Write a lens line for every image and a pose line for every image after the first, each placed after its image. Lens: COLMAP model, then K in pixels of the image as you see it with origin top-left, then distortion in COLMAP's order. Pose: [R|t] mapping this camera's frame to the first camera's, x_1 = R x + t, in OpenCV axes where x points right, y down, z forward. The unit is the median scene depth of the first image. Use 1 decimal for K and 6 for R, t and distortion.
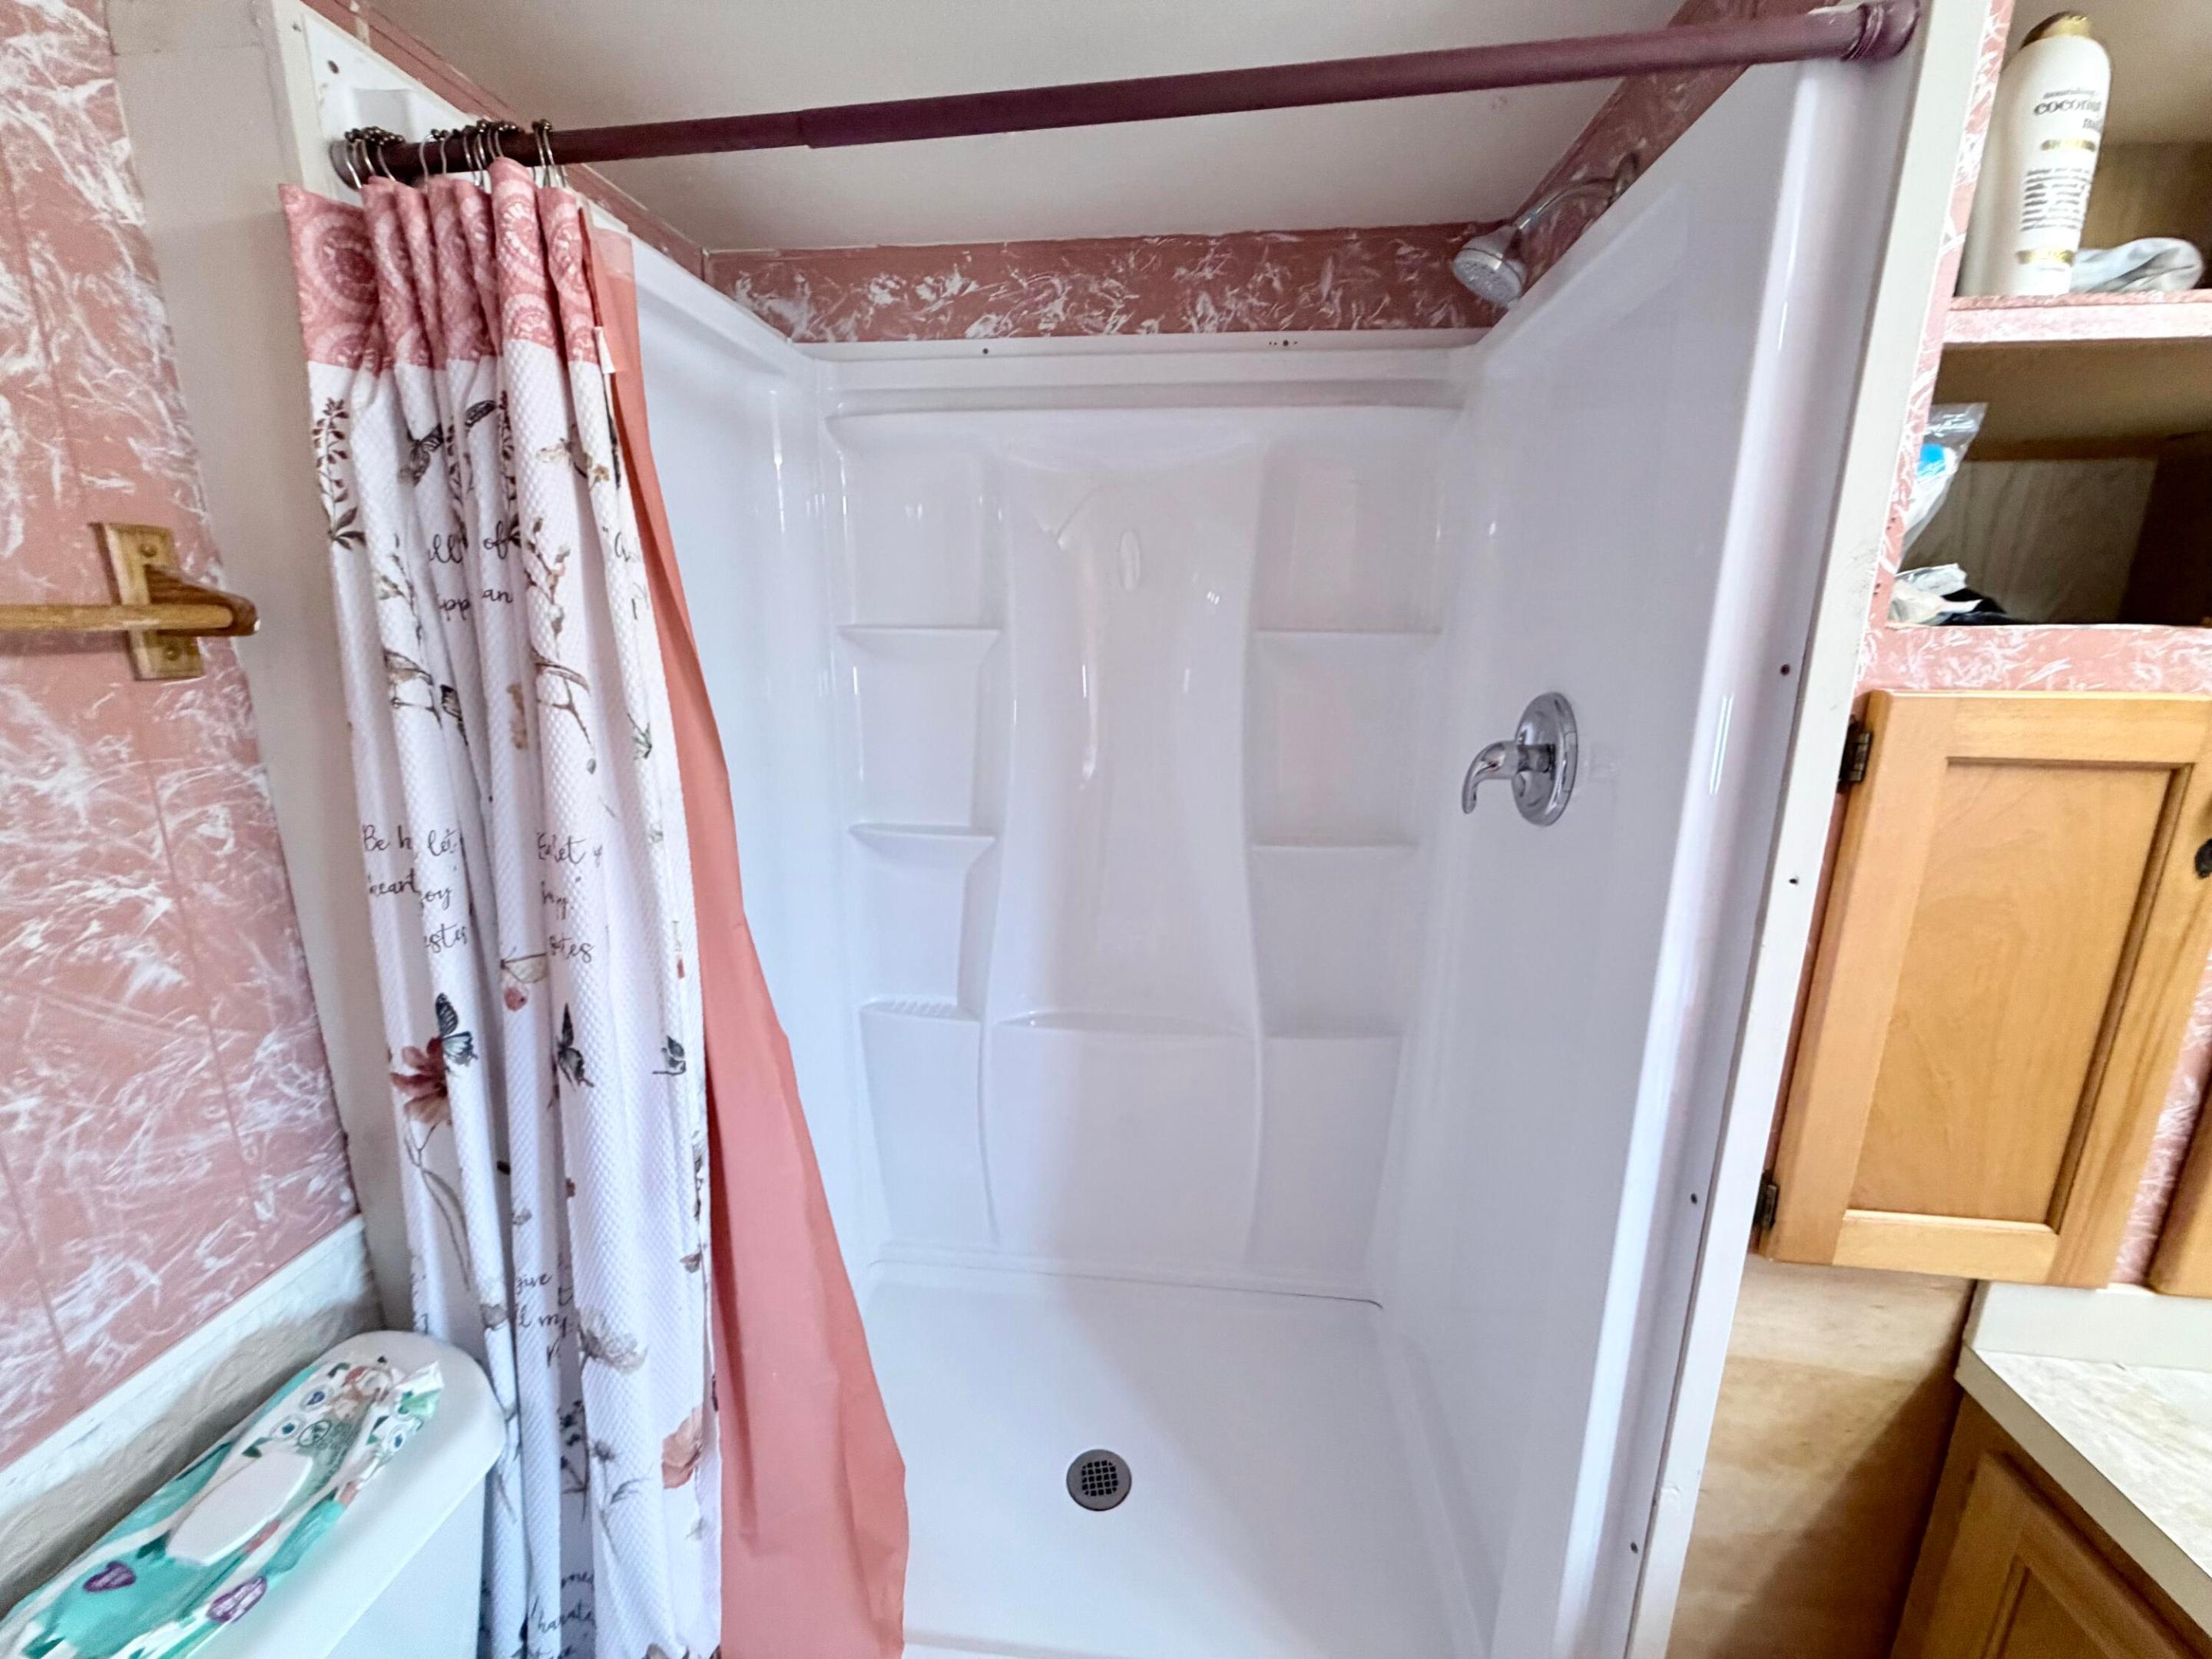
lens RADIAL K [[900.4, 0, 1109.7], [0, 900.4, 833.8], [0, 0, 1]] dist [0.000805, -0.003697]
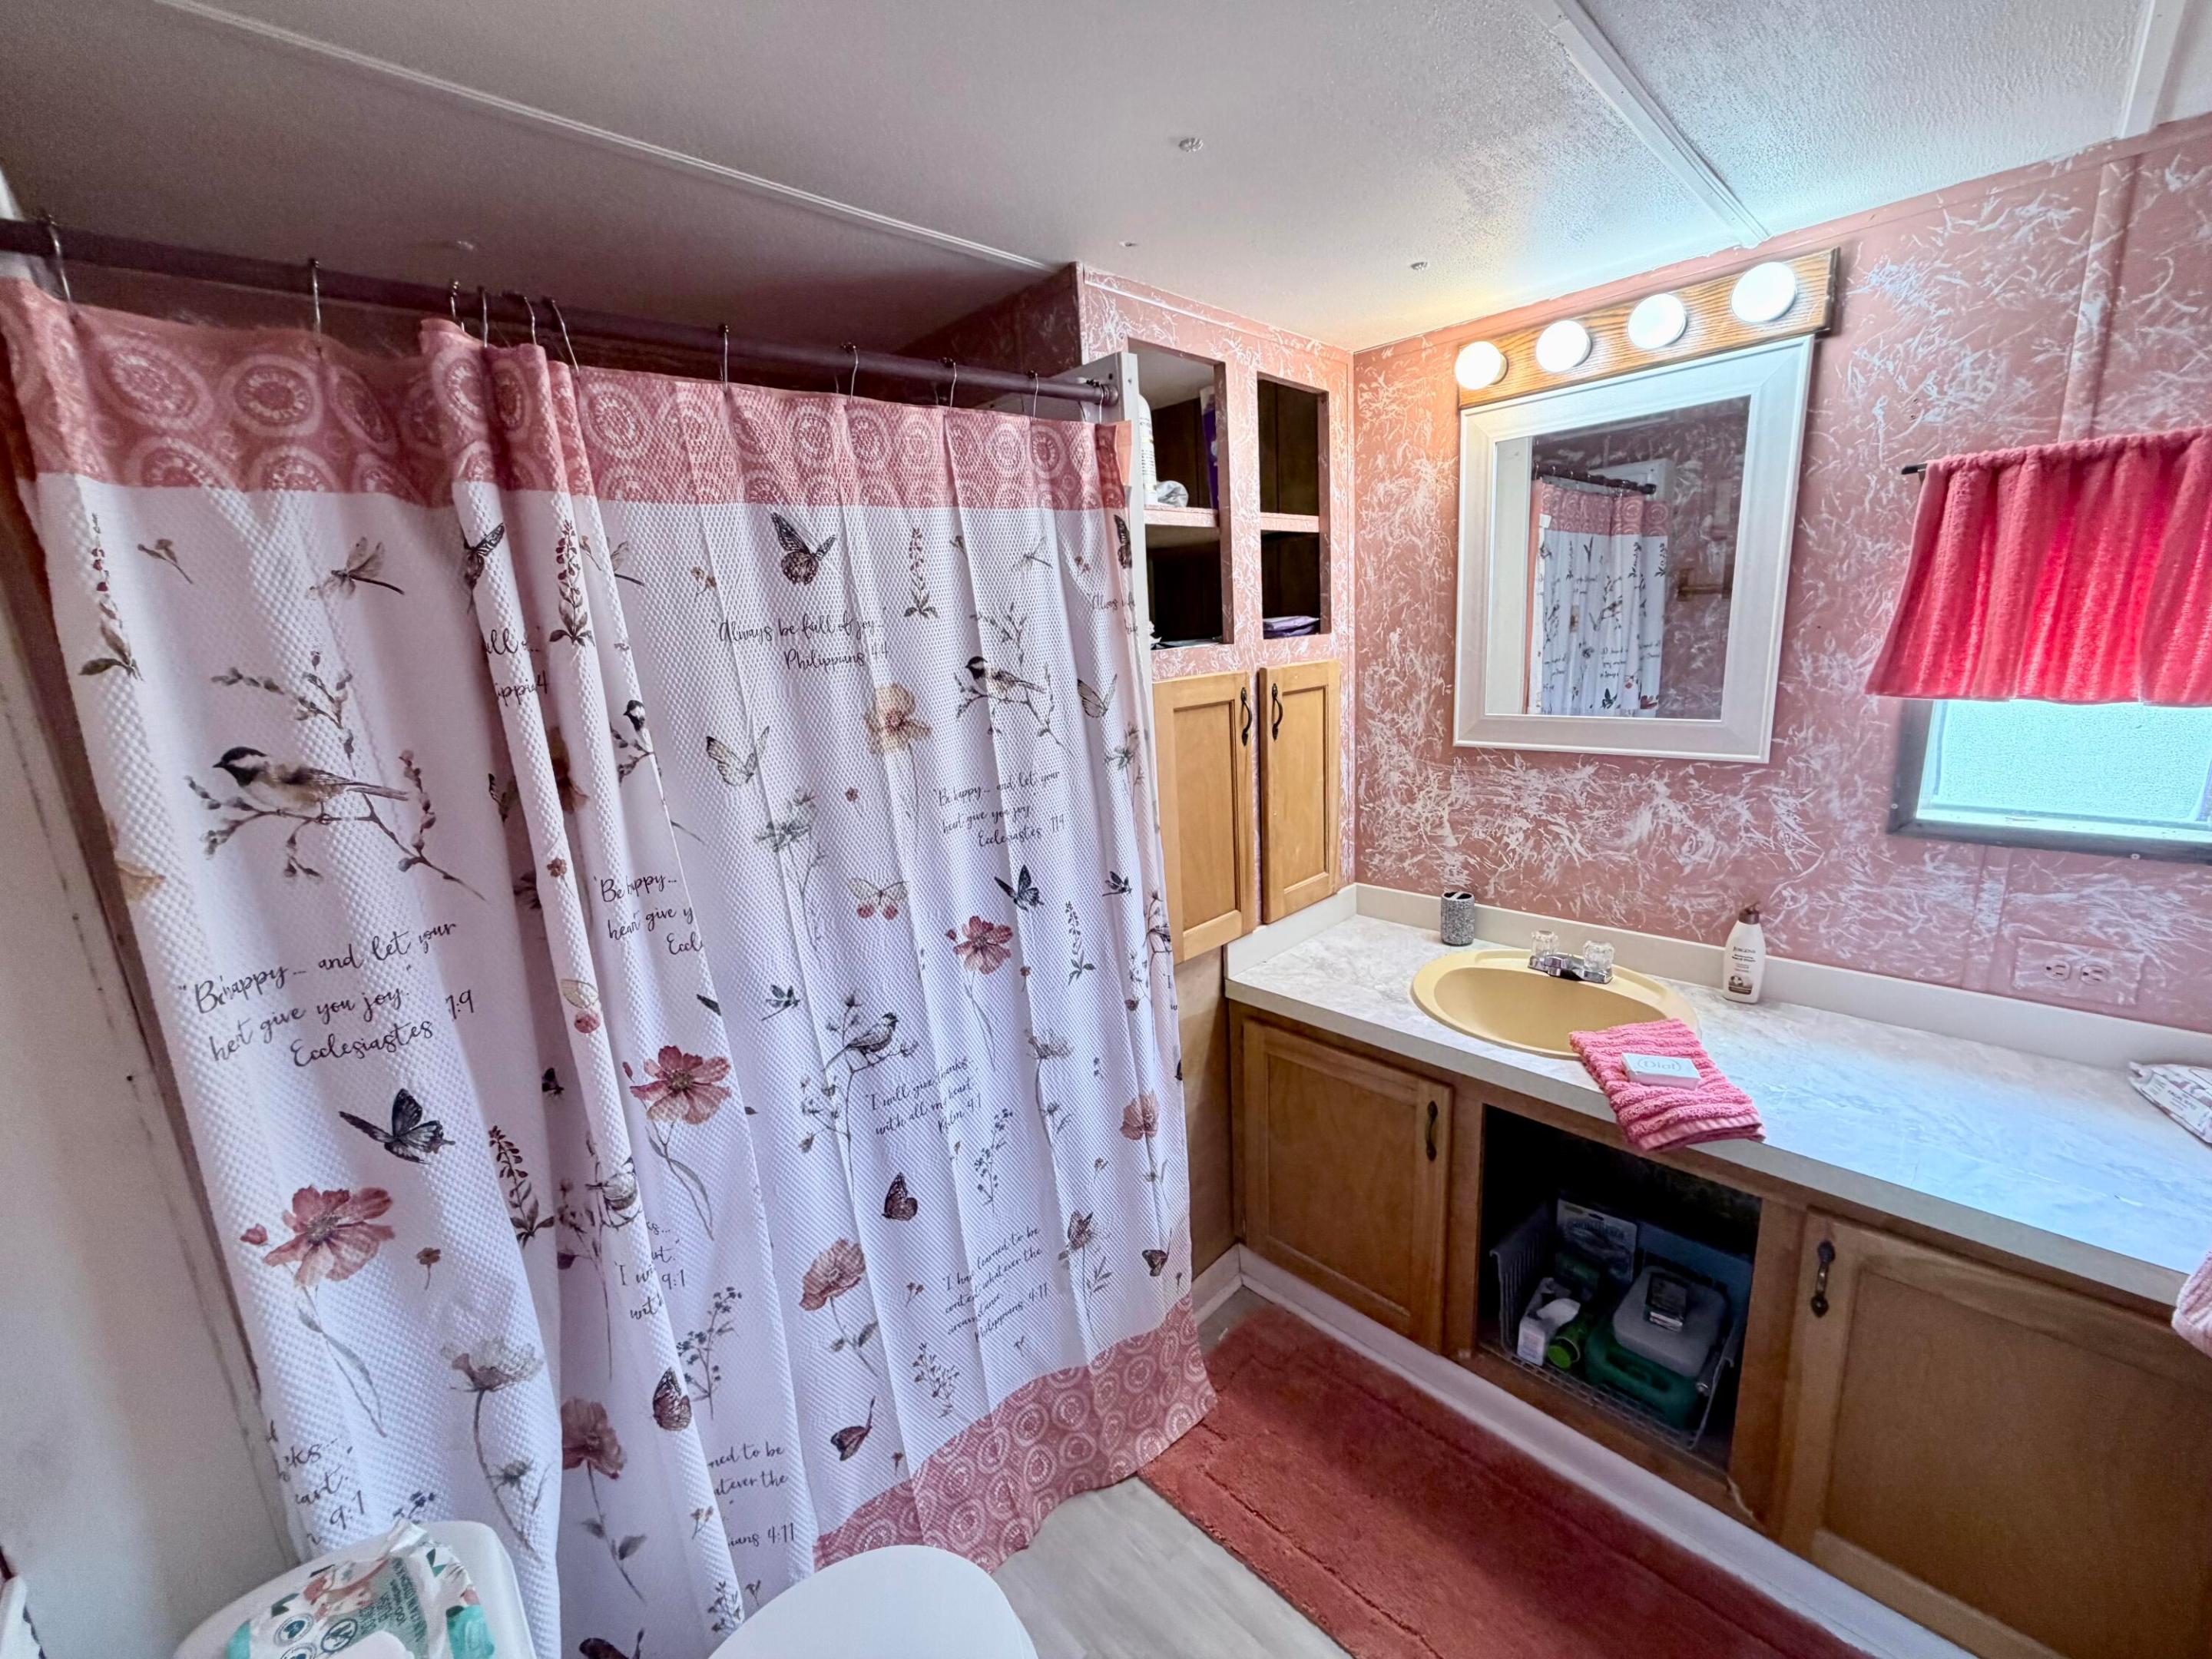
lens RADIAL K [[878.5, 0, 1104.9], [0, 878.5, 824.0], [0, 0, 1]] dist [-0.002711, 0.000853]
pose [[0.625843, -0.207905, 0.751729, -0.757738], [0.242051, 0.968002, 0.066203, 0.004504], [-0.741439, 0.140524, 0.656141, -0.223786]]
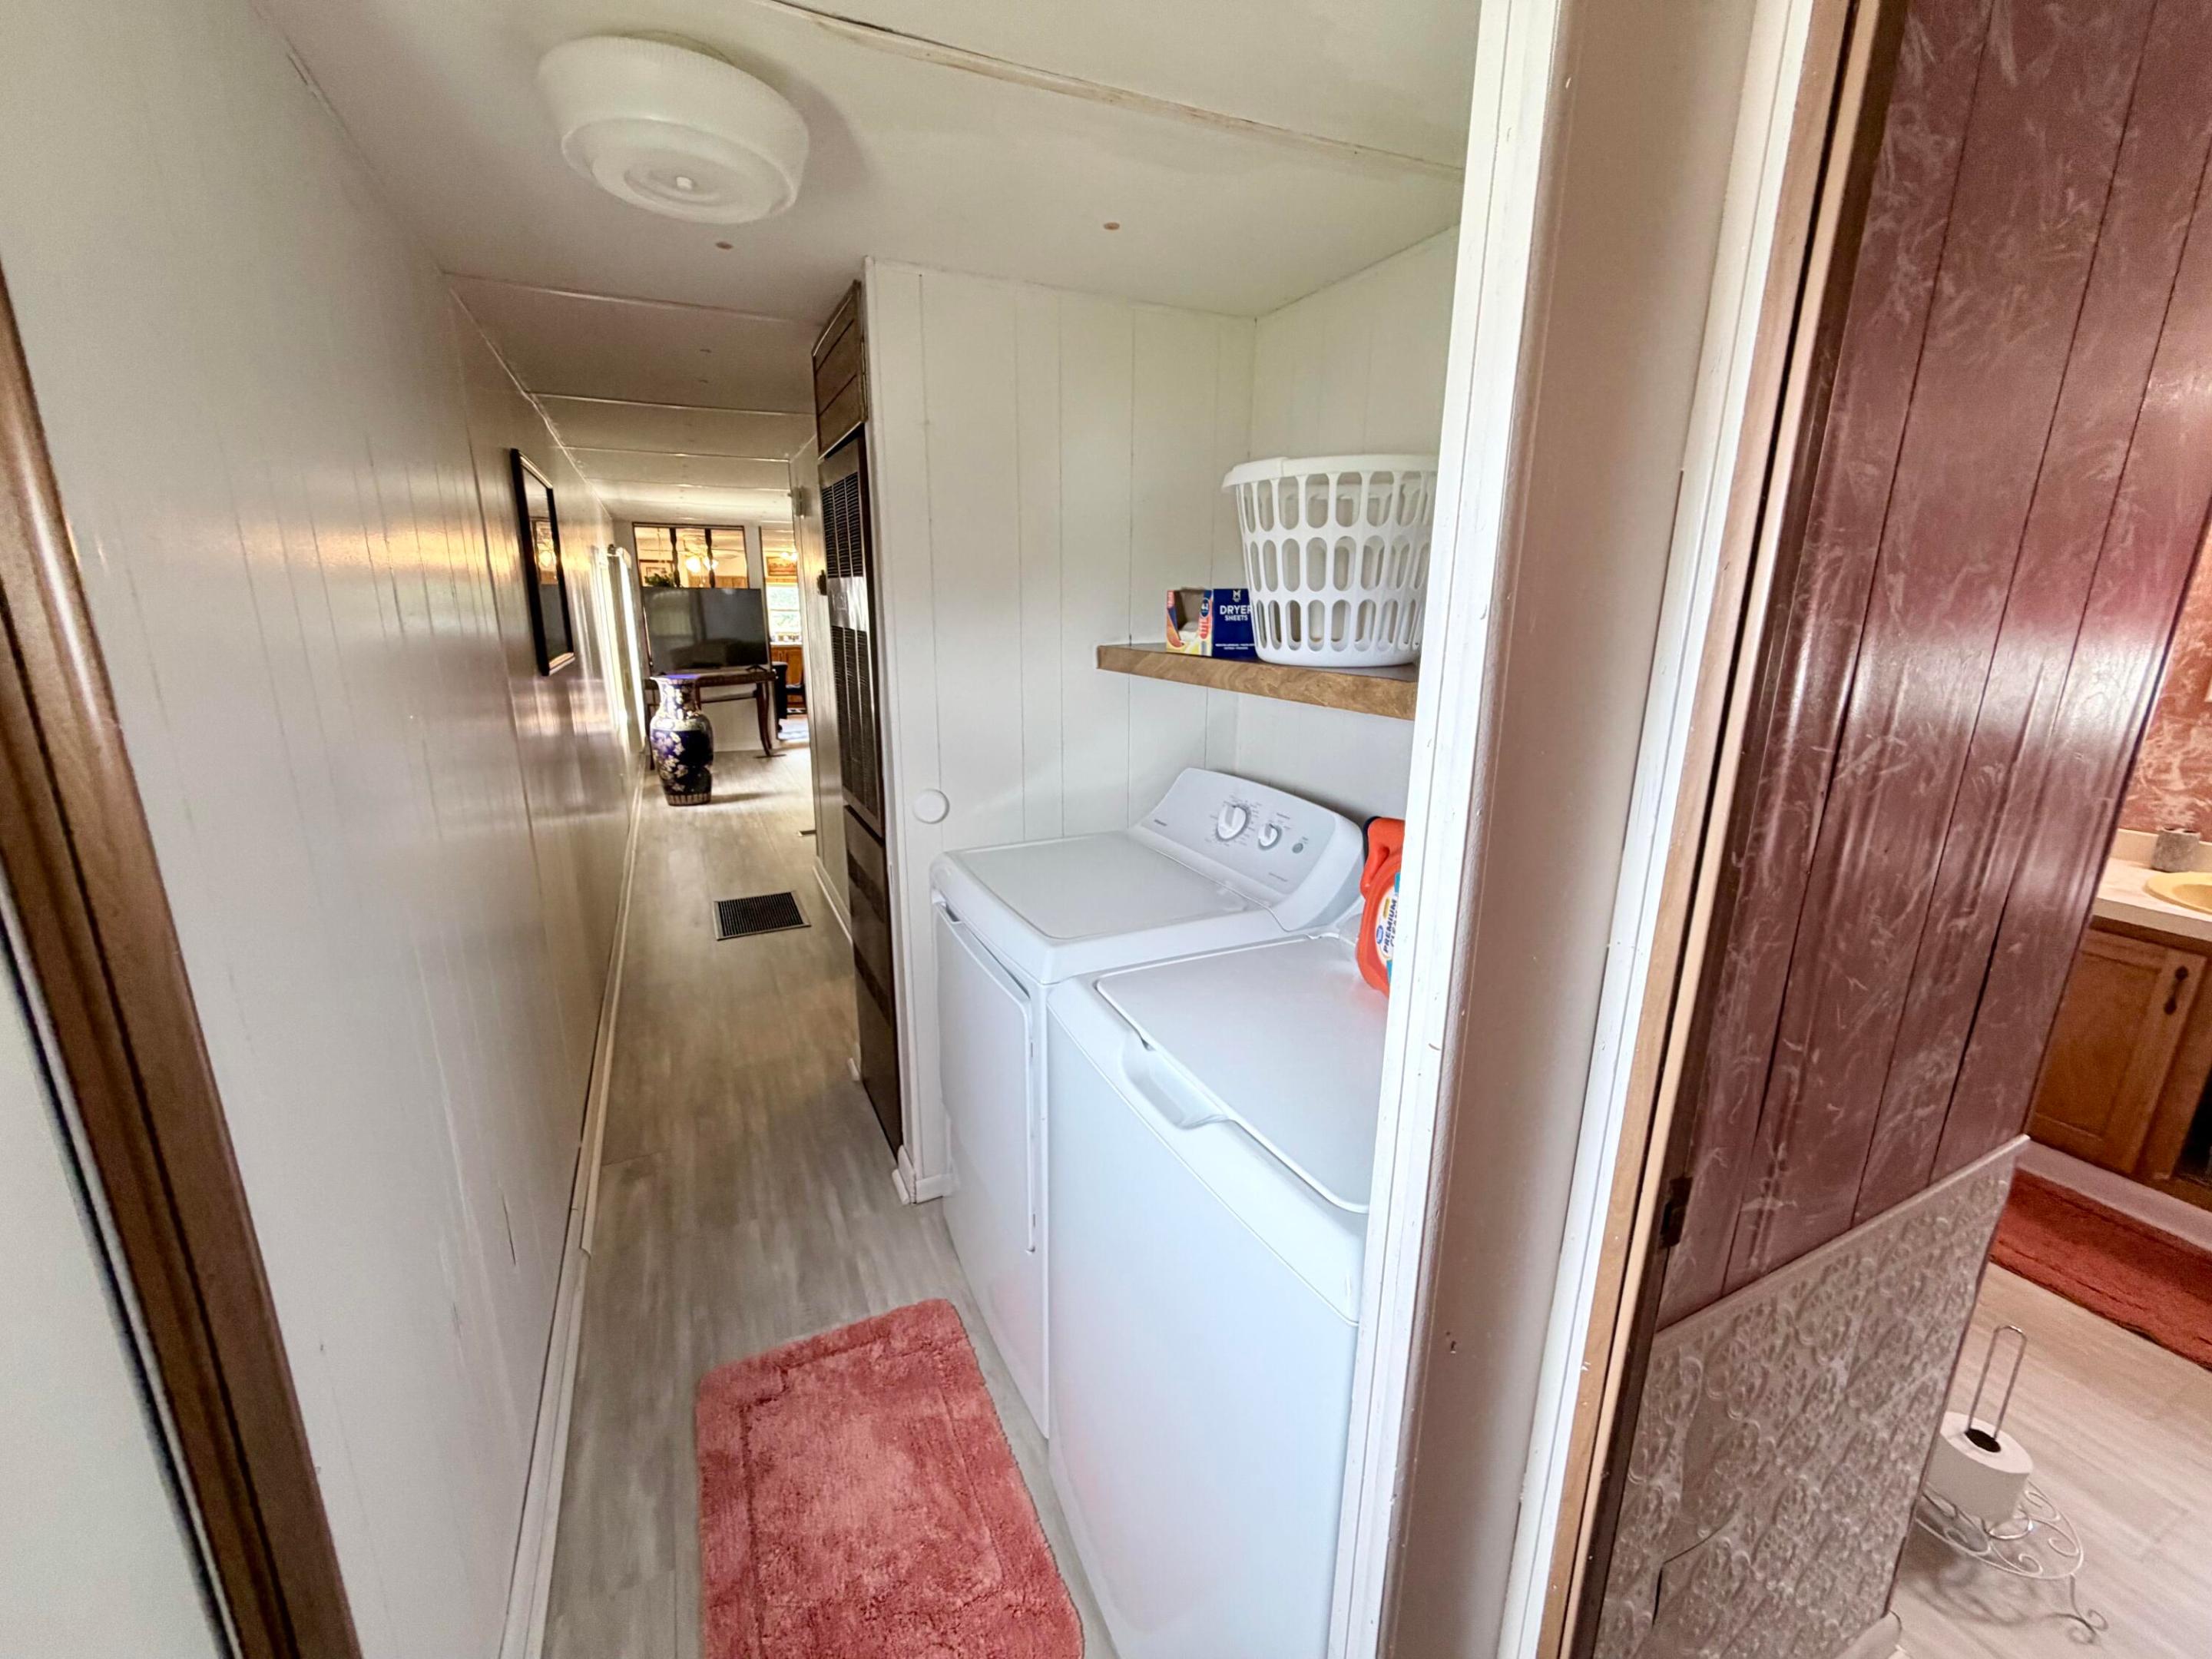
lens RADIAL K [[878.5, 0, 1104.9], [0, 878.5, 824.0], [0, 0, 1]] dist [-0.002711, 0.000853]
pose [[0.851081, -0.124140, 0.510148, -2.652201], [0.119081, 0.991965, 0.042724, 0.037531], [-0.511353, 0.024387, 0.859025, 0.010217]]
